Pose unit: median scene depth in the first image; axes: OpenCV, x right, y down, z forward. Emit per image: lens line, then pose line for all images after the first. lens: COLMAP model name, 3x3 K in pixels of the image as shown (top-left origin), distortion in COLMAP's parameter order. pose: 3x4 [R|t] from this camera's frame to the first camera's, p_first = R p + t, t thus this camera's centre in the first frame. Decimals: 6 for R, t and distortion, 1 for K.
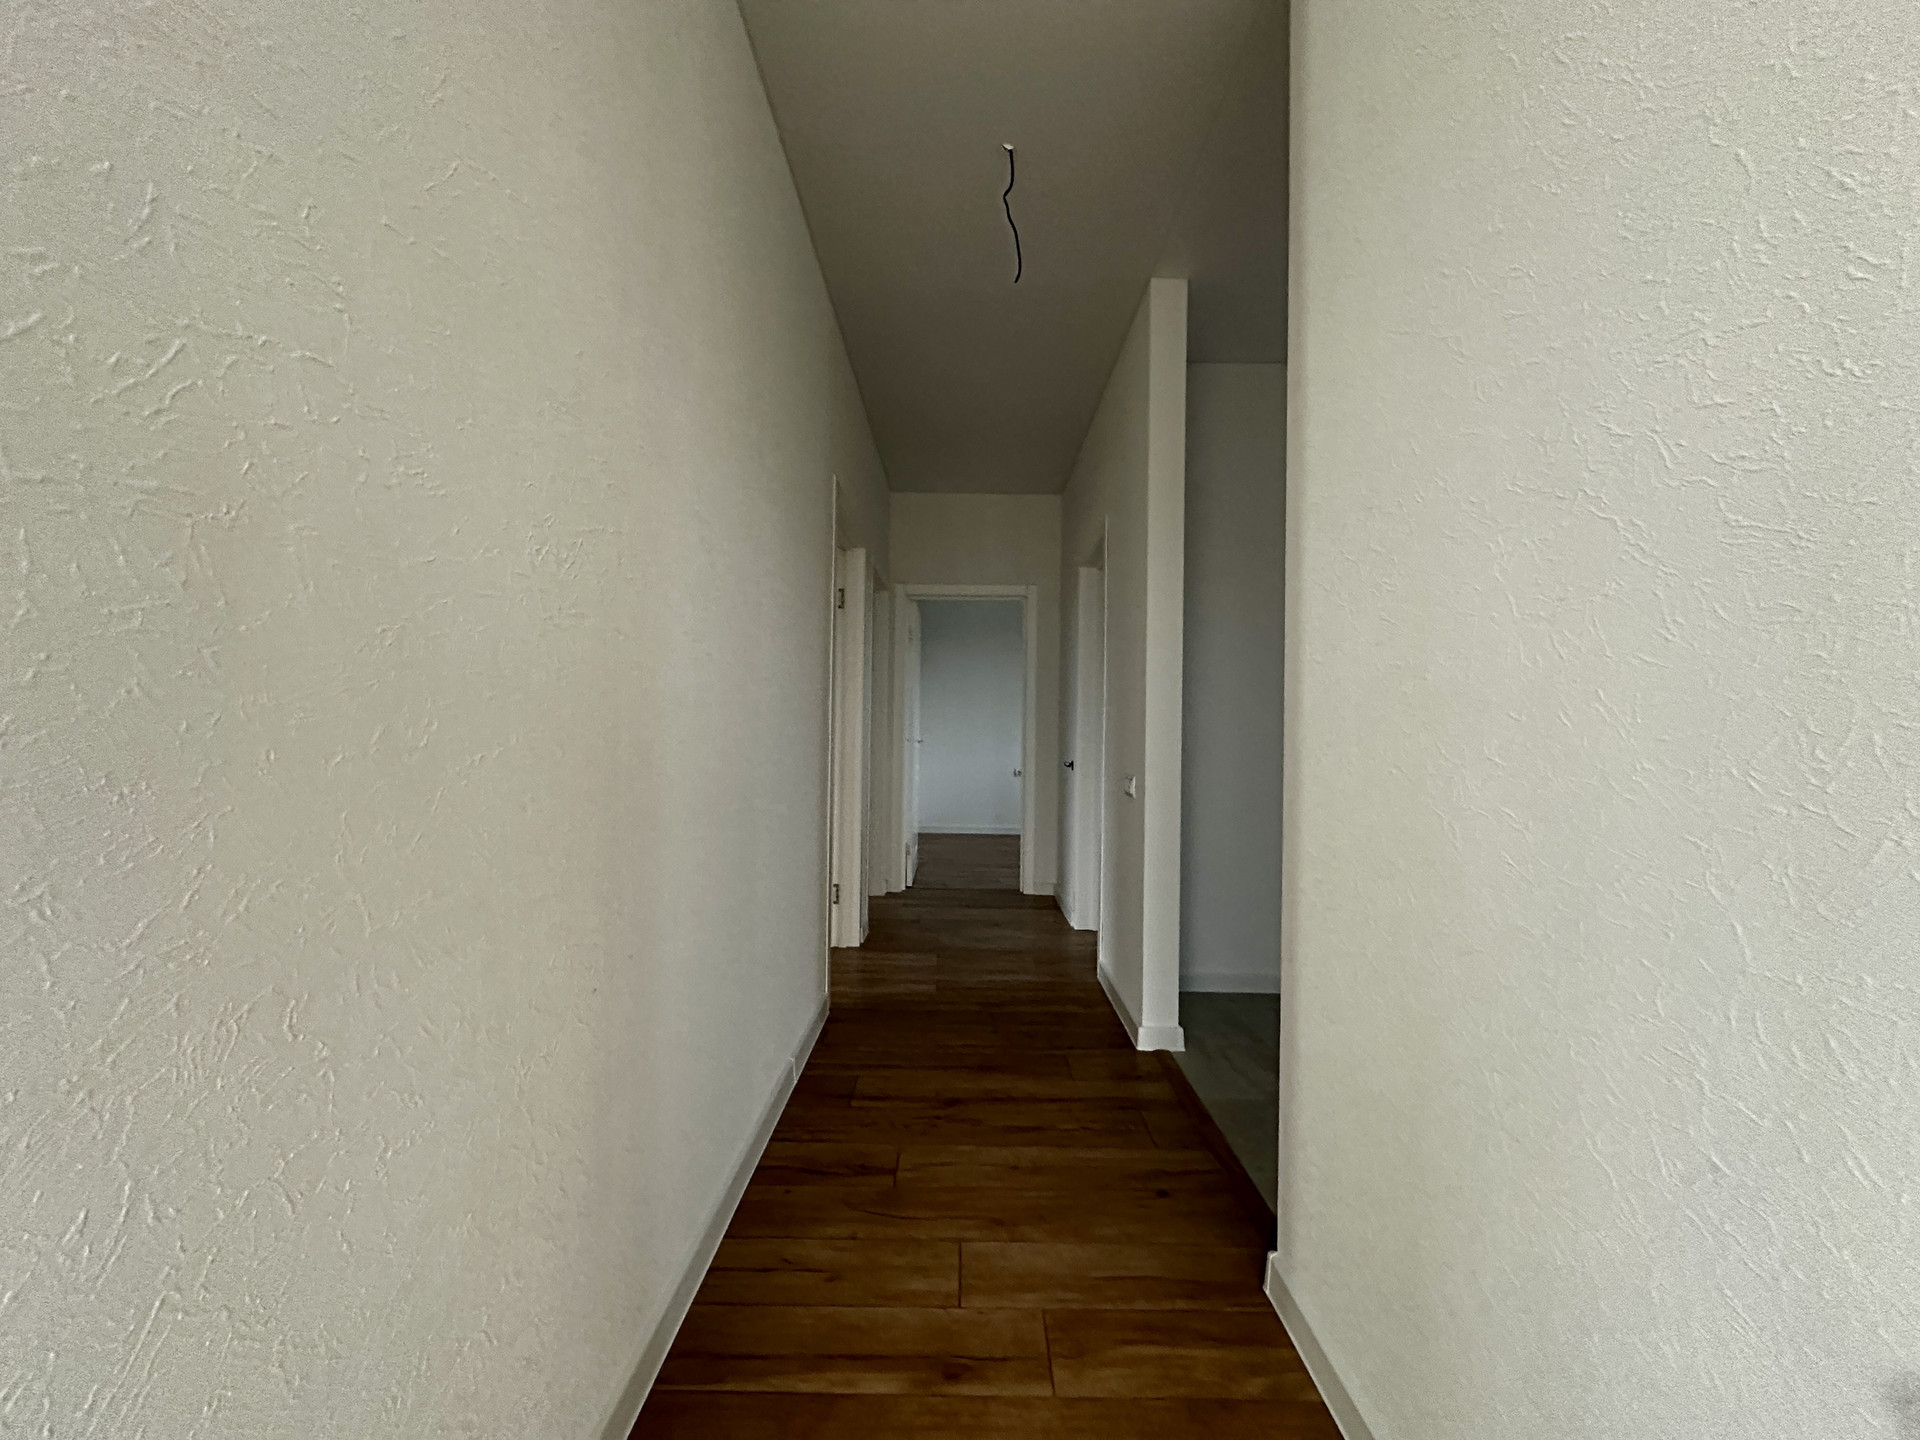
lens RADIAL K [[762.4, 0, 960.4], [0, 762.4, 723.4], [0, 0, 1]] dist [-0.000815, 0.000312]
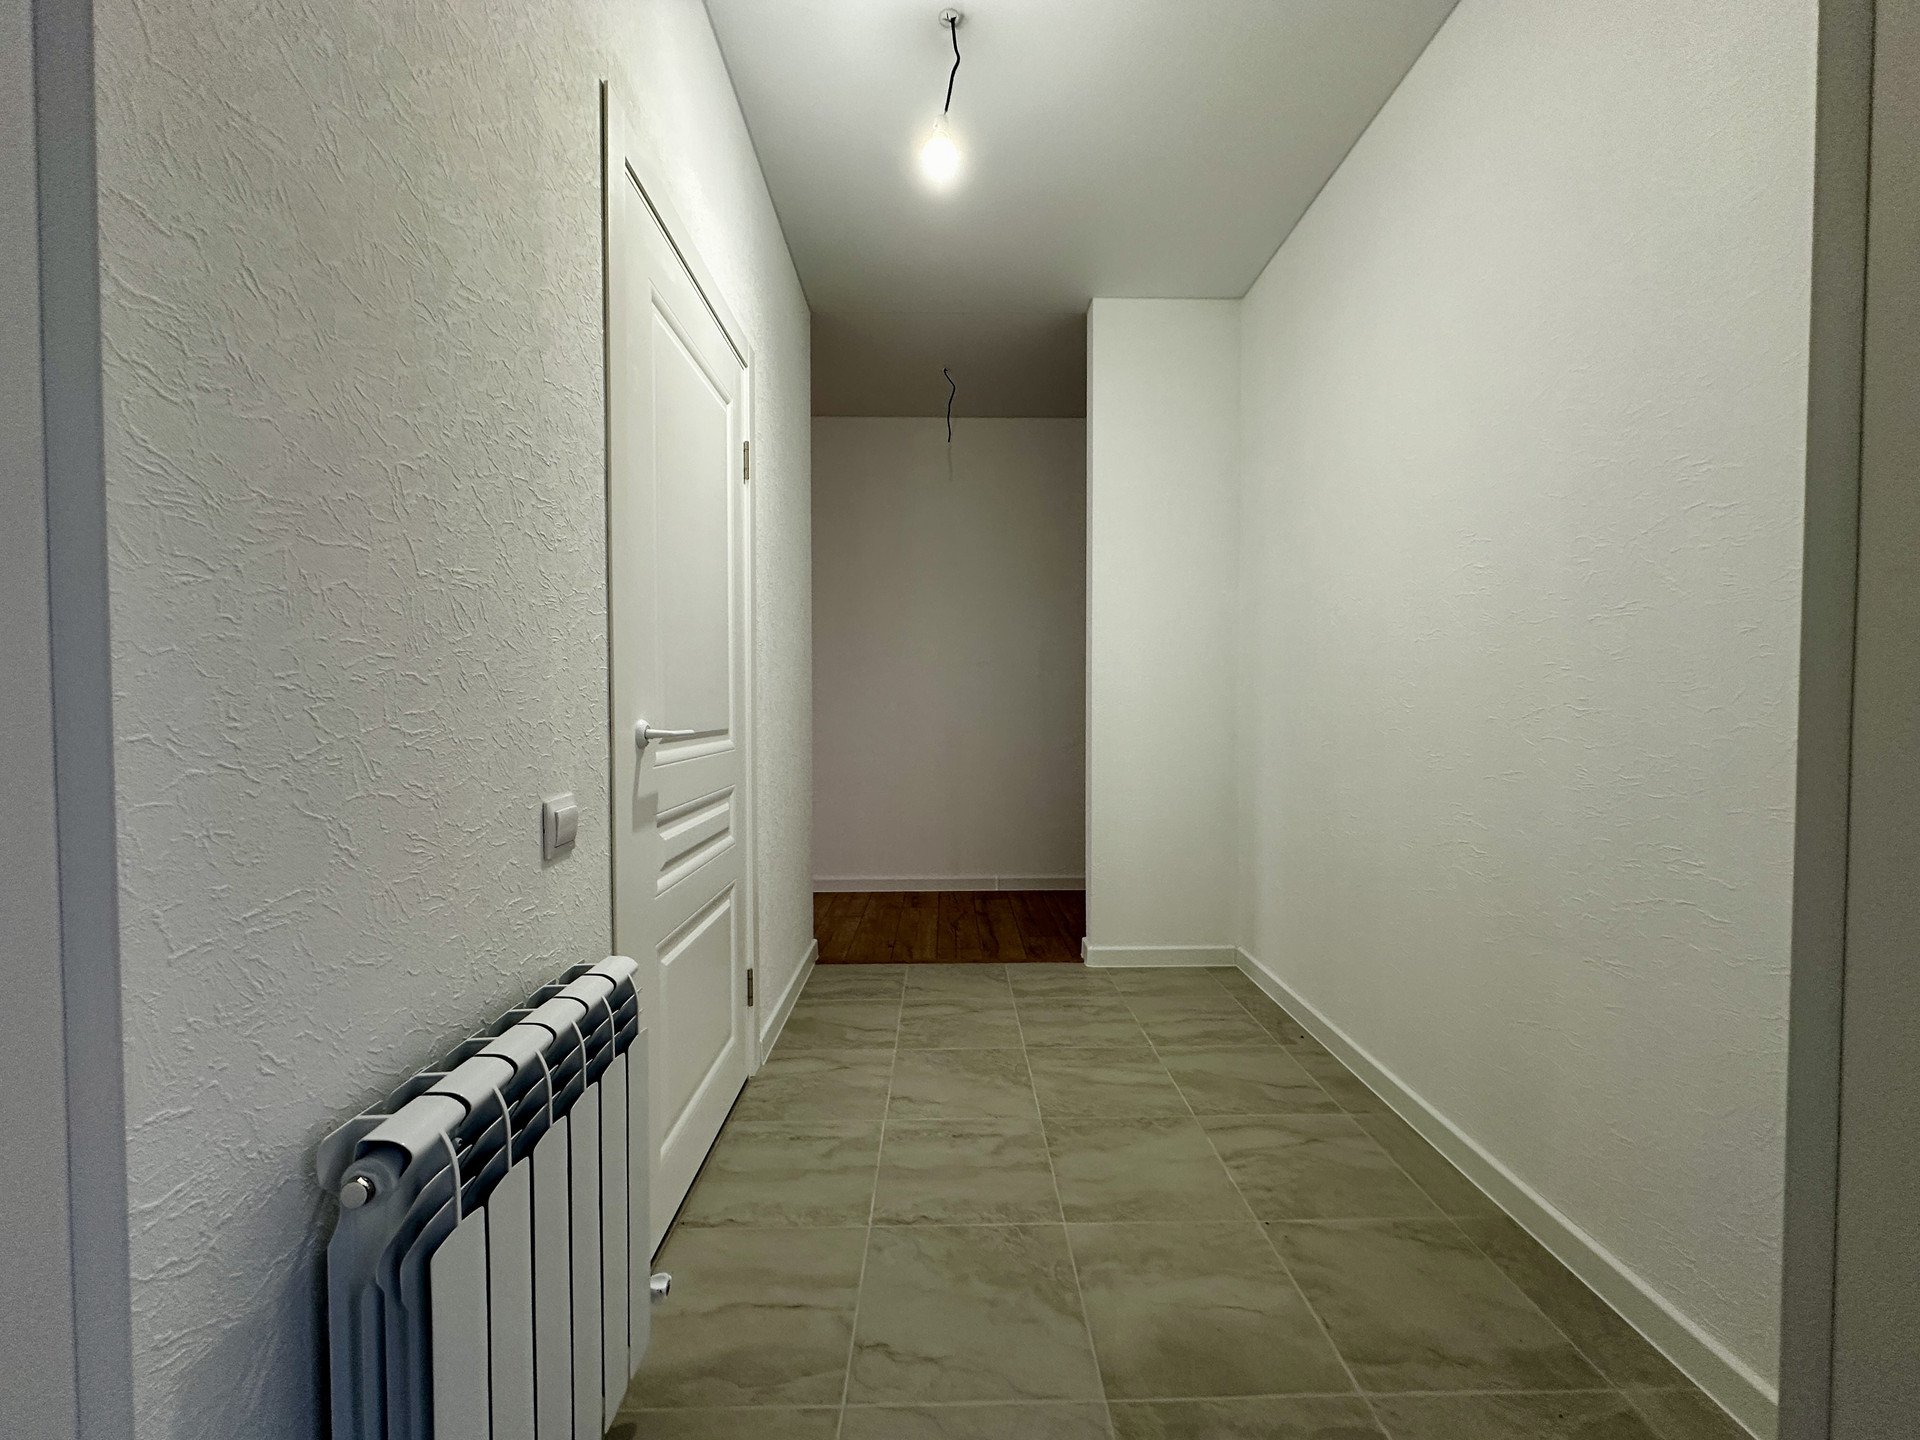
lens RADIAL K [[762.4, 0, 960.4], [0, 762.4, 723.4], [0, 0, 1]] dist [-0.000815, 0.000312]
pose [[0.014297, 0.014077, -0.999799, 1.679826], [0.004182, 0.999891, 0.014139, 0.048888], [0.999889, -0.004383, 0.014237, 0.926280]]
